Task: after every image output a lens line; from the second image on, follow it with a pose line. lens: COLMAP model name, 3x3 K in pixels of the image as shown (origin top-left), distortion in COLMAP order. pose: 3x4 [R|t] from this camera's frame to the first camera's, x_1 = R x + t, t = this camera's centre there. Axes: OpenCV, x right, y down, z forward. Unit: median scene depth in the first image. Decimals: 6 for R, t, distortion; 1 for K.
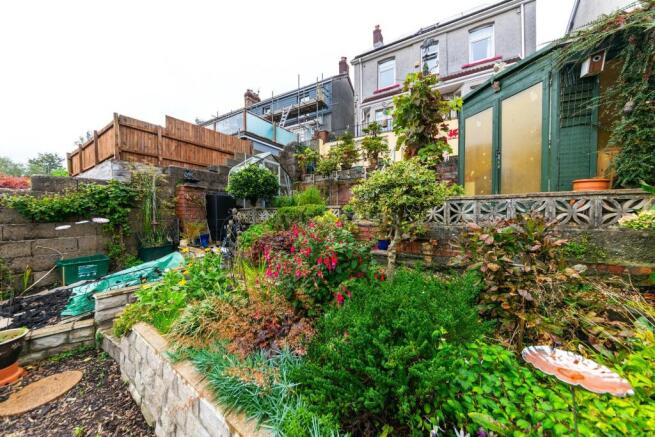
lens RADIAL K [[228.7, 0, 329.8], [0, 228.7, 217.7], [0, 0, 1]] dist [-0.007035, 0.000872]
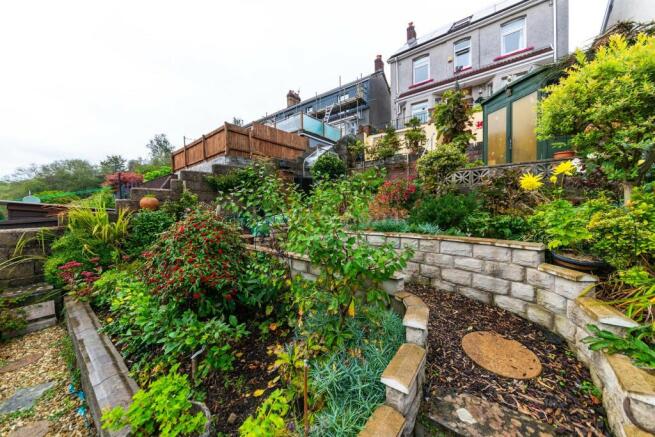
lens RADIAL K [[228.7, 0, 328.9], [0, 228.7, 212.8], [0, 0, 1]] dist [-0.007035, 0.000872]
pose [[0.992213, -0.007476, -0.124326, -0.077429], [0.008848, 0.999906, 0.010490, 0.055210], [0.124236, -0.011509, 0.992186, -0.195937]]
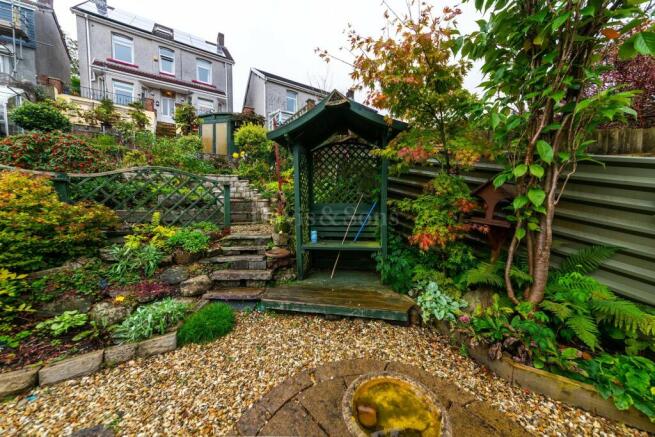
lens RADIAL K [[228.7, 0, 327.7], [0, 228.7, 212.0], [0, 0, 1]] dist [-0.007035, 0.000872]
pose [[0.454046, -0.016463, 0.890826, -0.364978], [-0.001914, 0.999809, 0.019452, 0.167115], [-0.890976, -0.010538, 0.453928, -0.485516]]
